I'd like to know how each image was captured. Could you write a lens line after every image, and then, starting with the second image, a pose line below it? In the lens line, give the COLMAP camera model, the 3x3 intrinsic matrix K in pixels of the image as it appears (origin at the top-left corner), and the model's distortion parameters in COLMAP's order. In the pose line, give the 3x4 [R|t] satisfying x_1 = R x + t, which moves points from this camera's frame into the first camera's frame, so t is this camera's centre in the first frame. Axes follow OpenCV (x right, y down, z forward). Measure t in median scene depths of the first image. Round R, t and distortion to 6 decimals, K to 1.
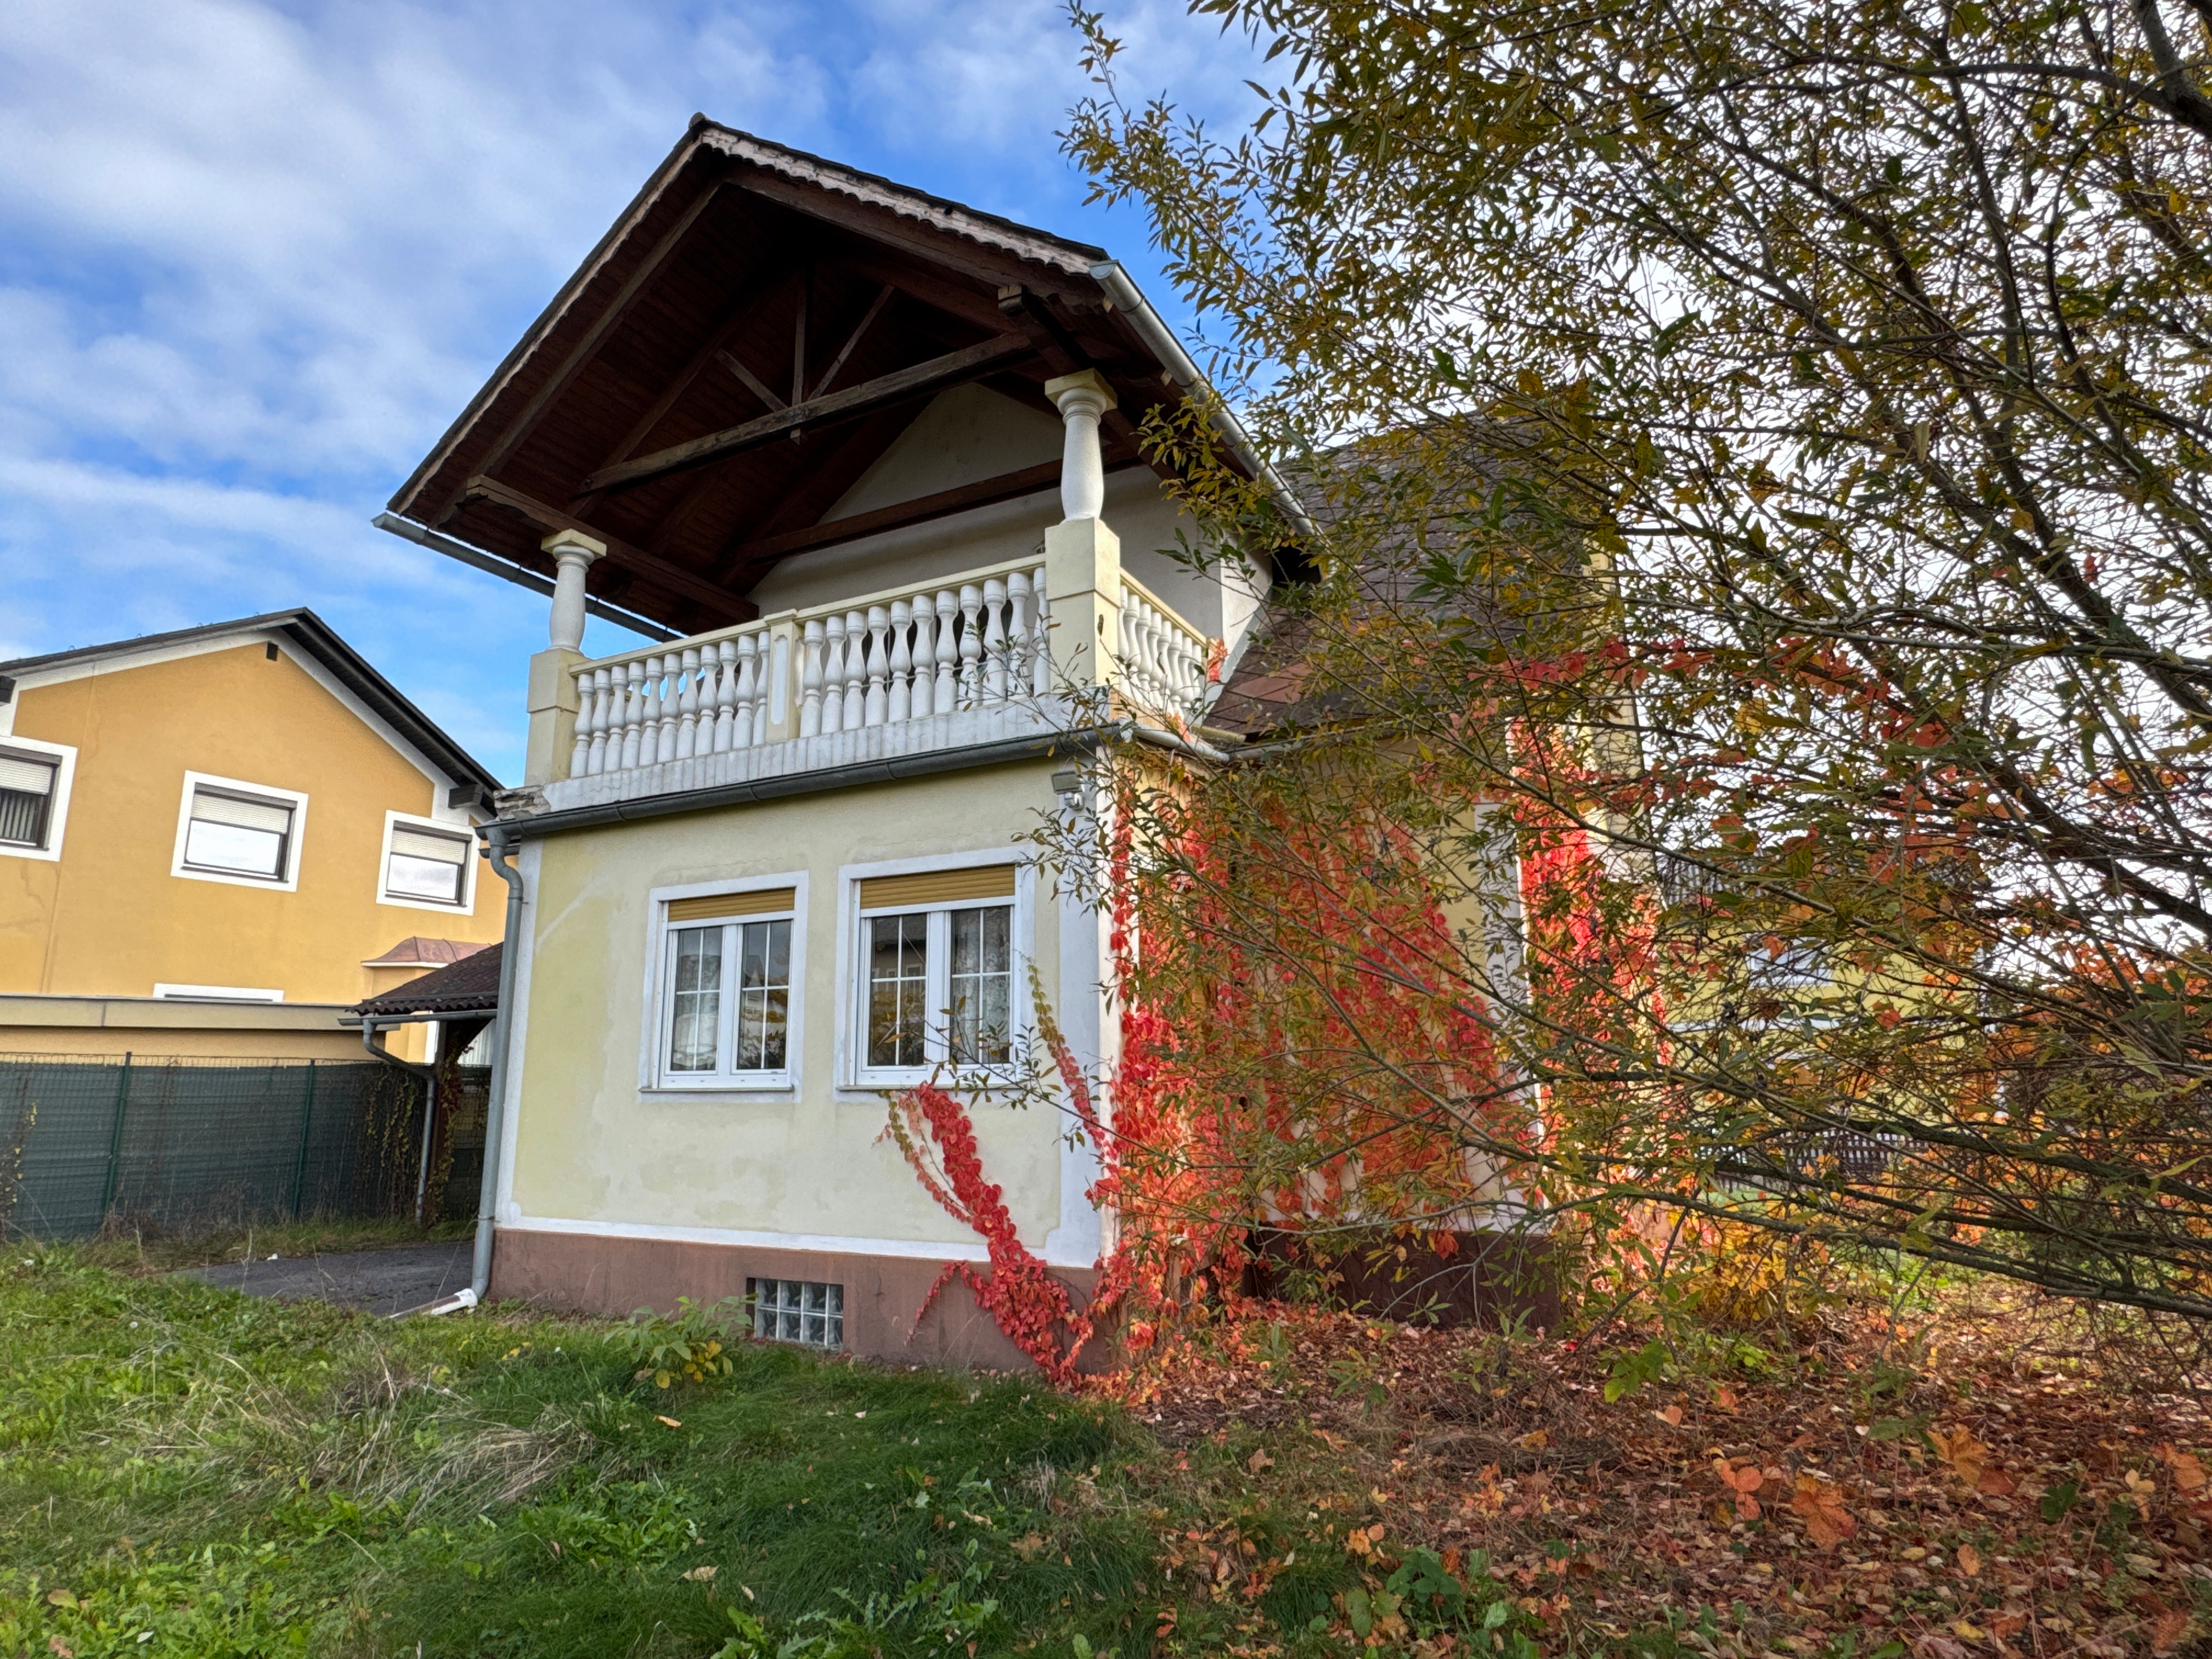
lens RADIAL K [[1195.8, 0, 1107.5], [0, 1195.8, 825.8], [0, 0, 1]] dist [-0.006474, -0.000235]
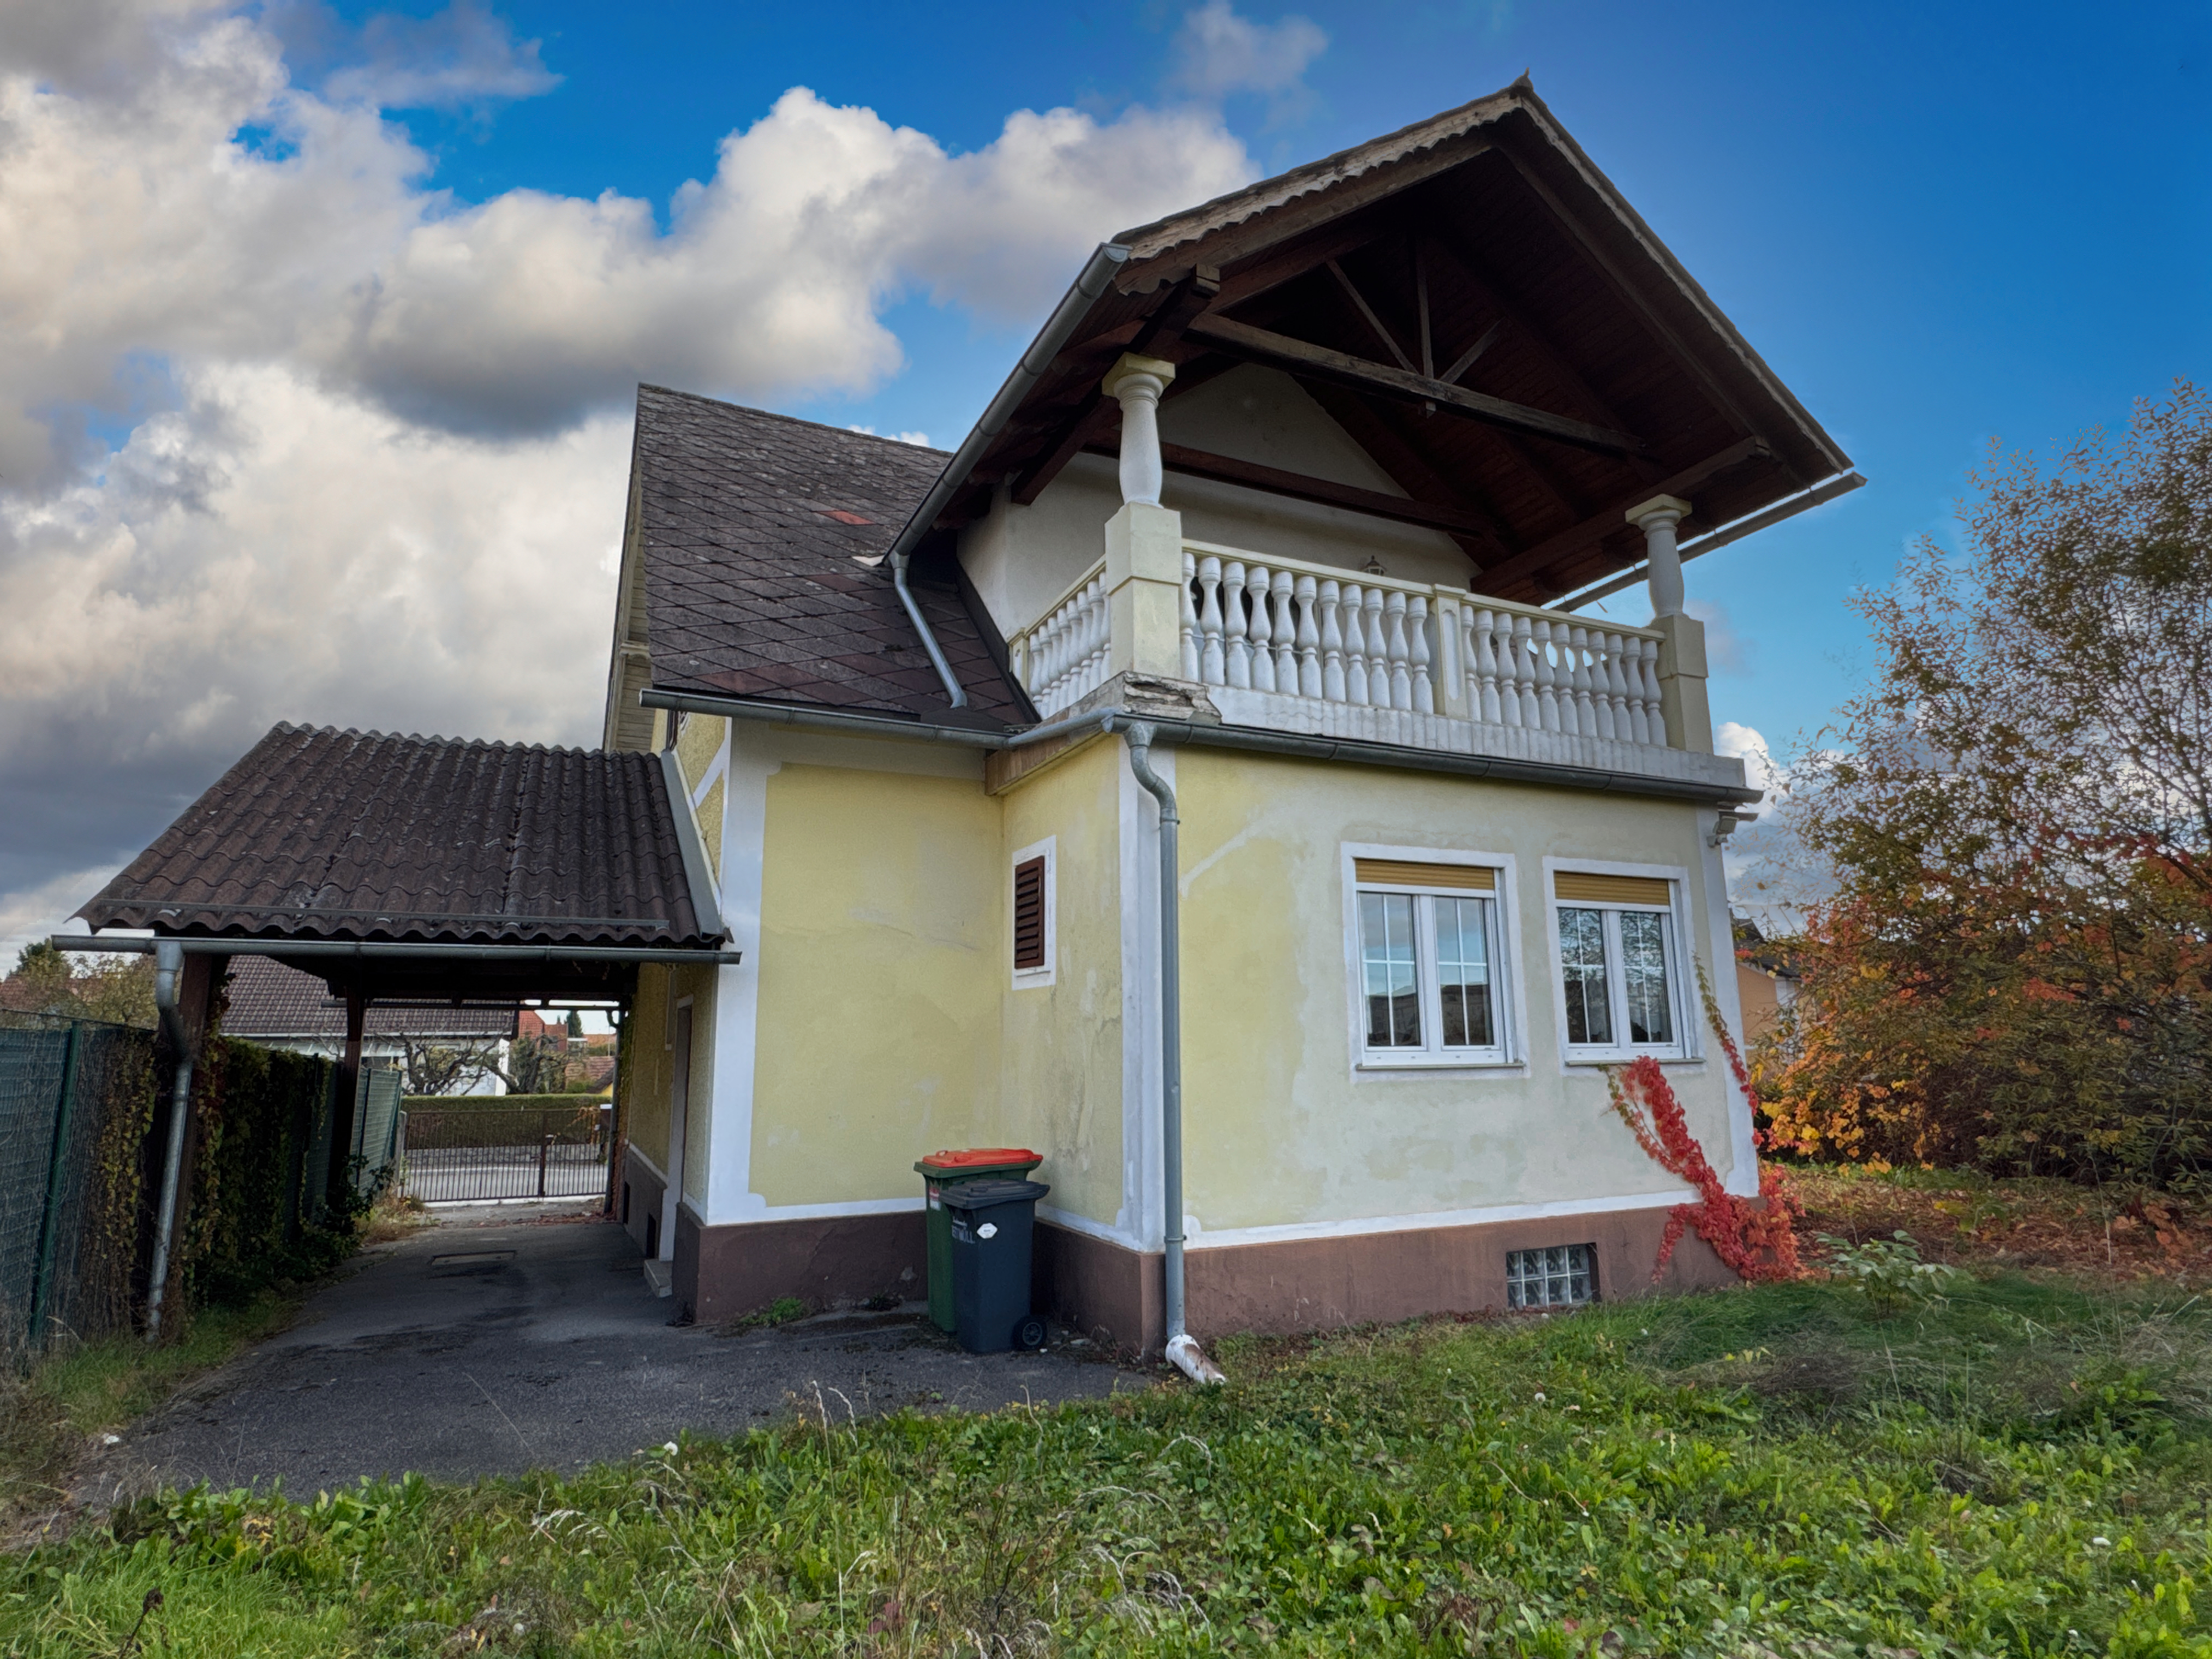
lens RADIAL K [[1193.9, 0, 1108.1], [0, 1193.9, 829.9], [0, 0, 1]] dist [-0.018883, -0.000522]
pose [[0.618257, 0.154720, 0.770597, -1.318799], [-0.154523, 0.985226, -0.073838, 0.153381], [-0.770637, -0.073425, 0.633031, 0.647300]]
